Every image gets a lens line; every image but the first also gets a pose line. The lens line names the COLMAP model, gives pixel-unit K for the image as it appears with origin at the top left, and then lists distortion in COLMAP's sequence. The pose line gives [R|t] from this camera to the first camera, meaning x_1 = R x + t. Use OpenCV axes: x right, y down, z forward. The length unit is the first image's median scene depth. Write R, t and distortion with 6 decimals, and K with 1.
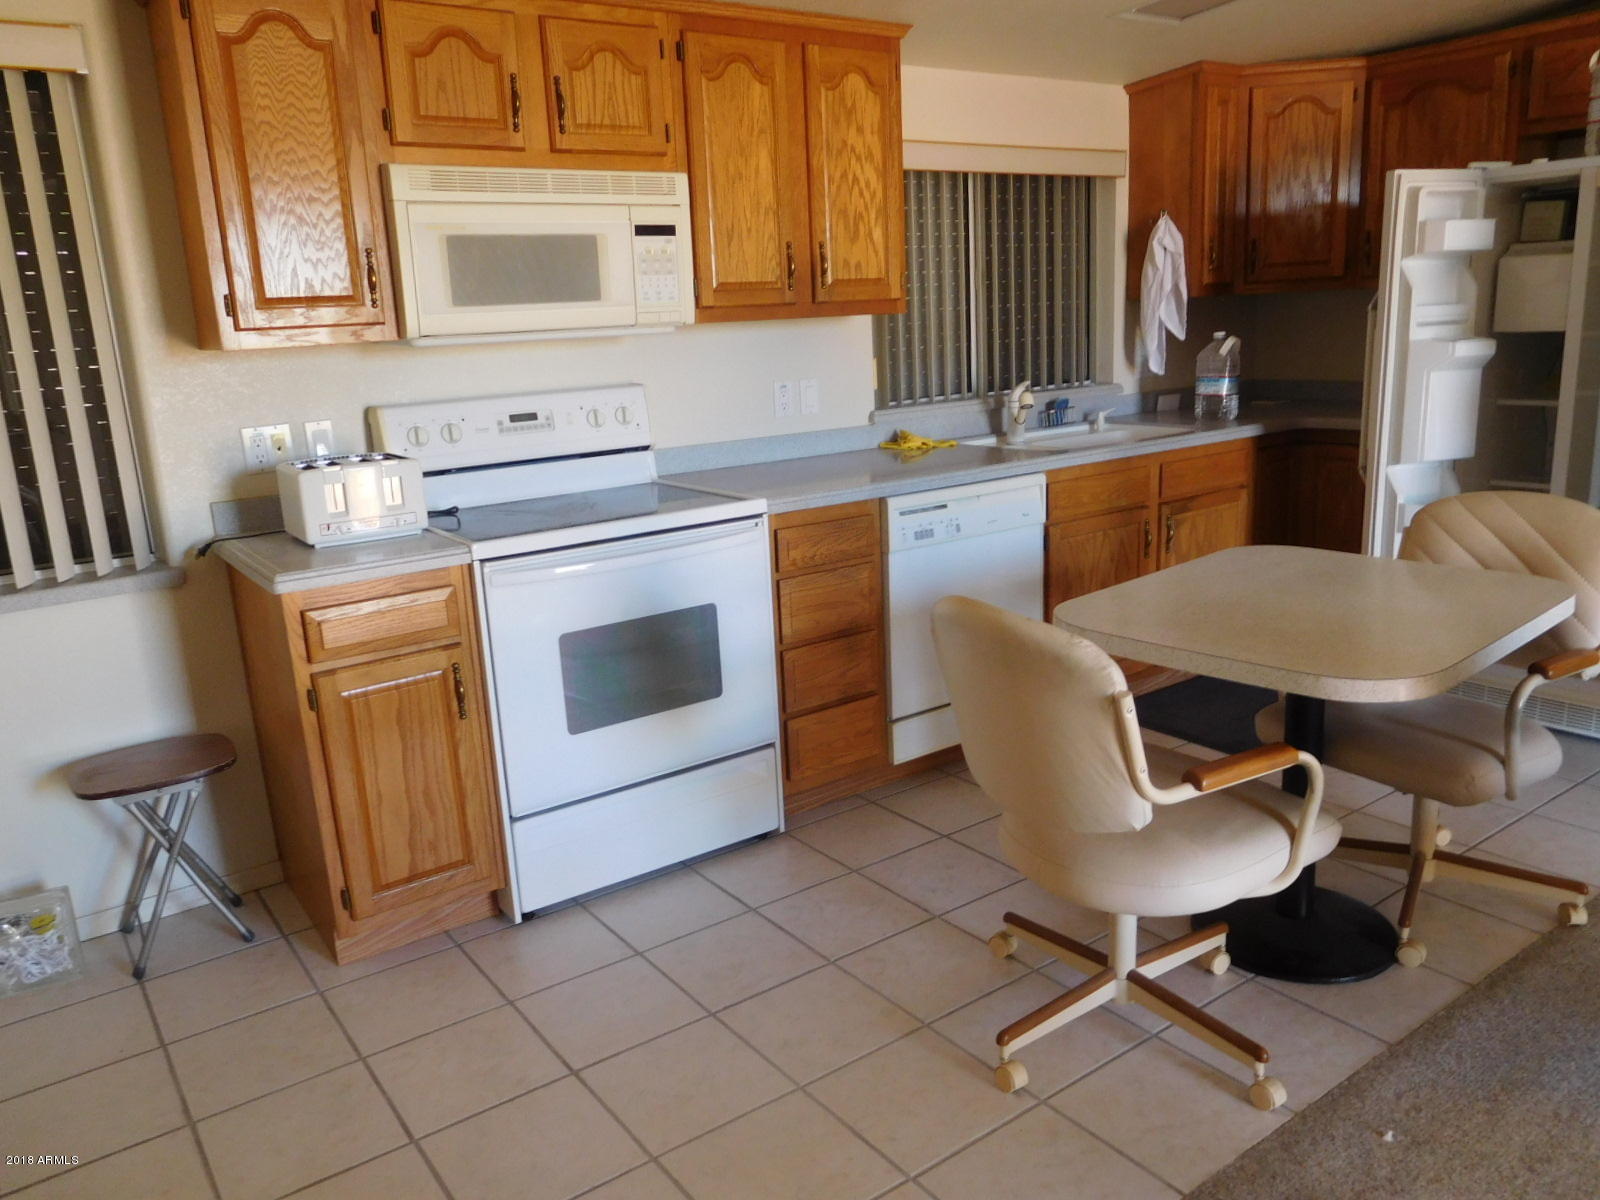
lens RADIAL K [[1191.3, 0, 799.8], [0, 1191.3, 623.3], [0, 0, 1]] dist [-0.005578, -0.006754]
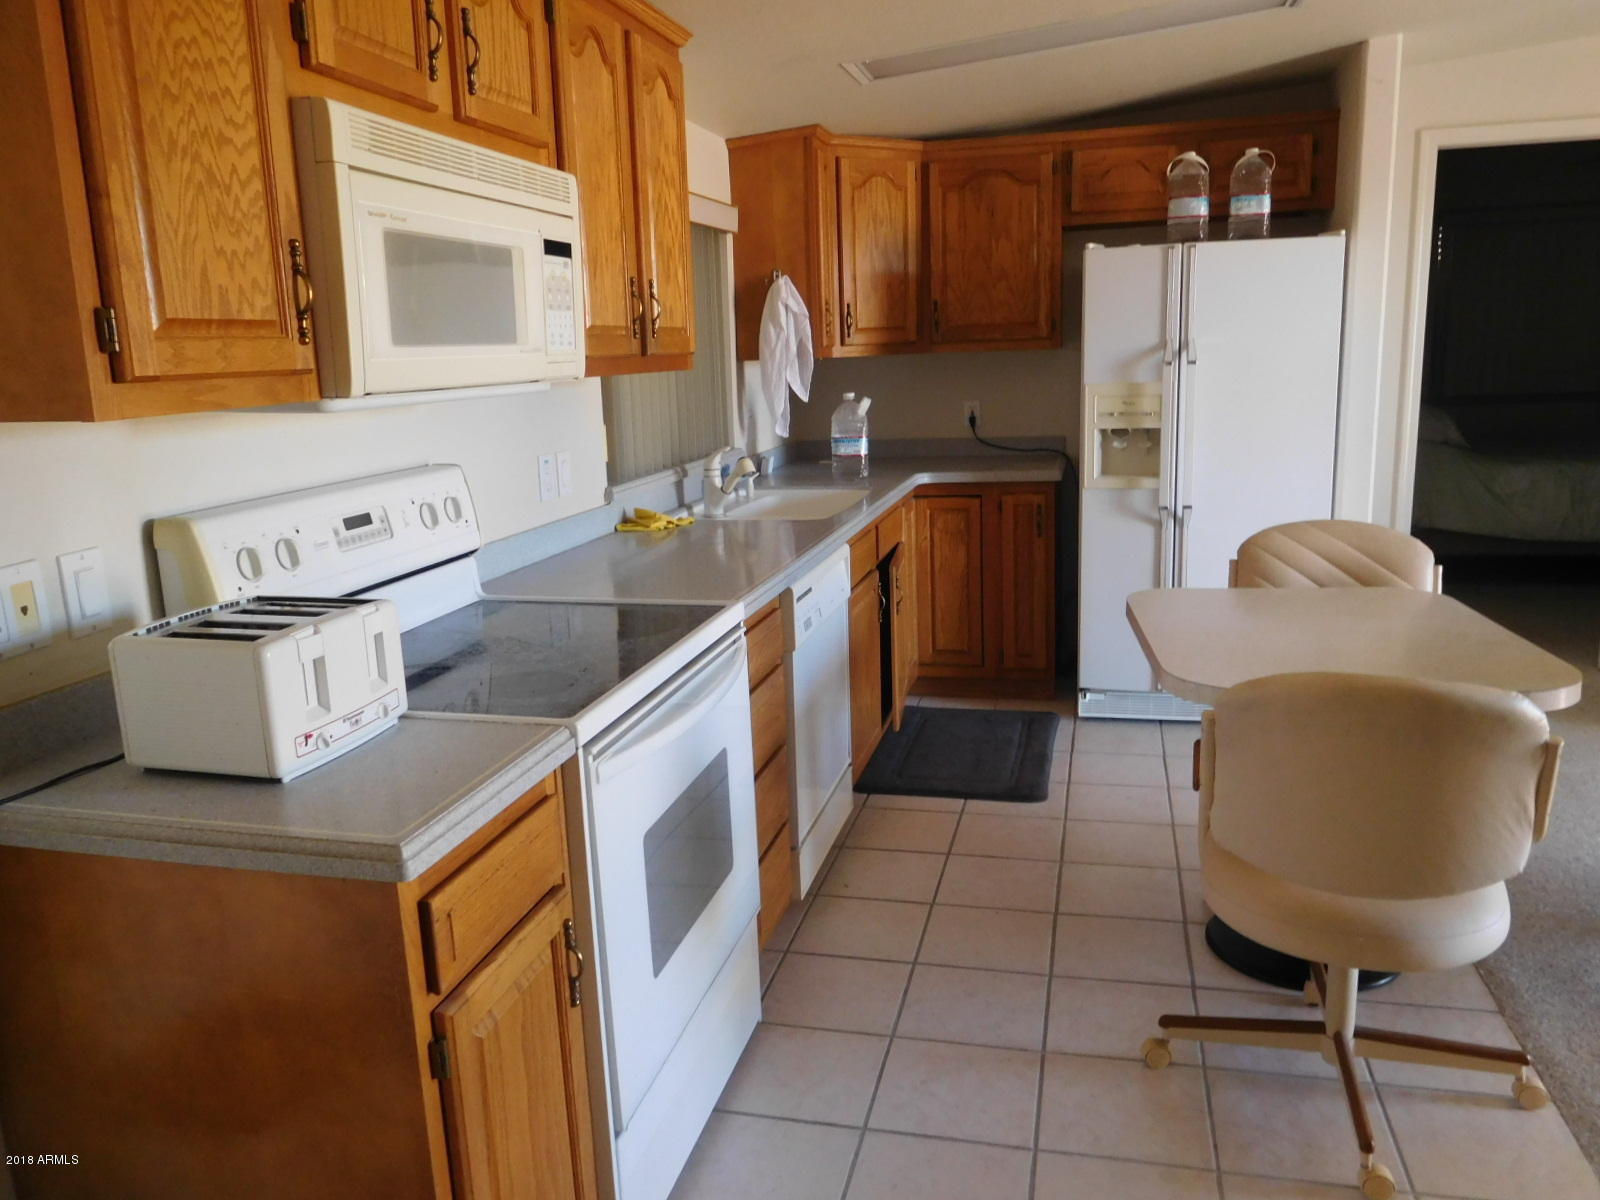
lens RADIAL K [[1191.3, 0, 799.8], [0, 1191.3, 623.3], [0, 0, 1]] dist [-0.005578, -0.006754]
pose [[0.760820, -0.126506, 0.636513, -0.505814], [0.163376, 0.986564, 0.000795, -0.086722], [-0.628061, 0.103386, 0.771265, 0.388863]]
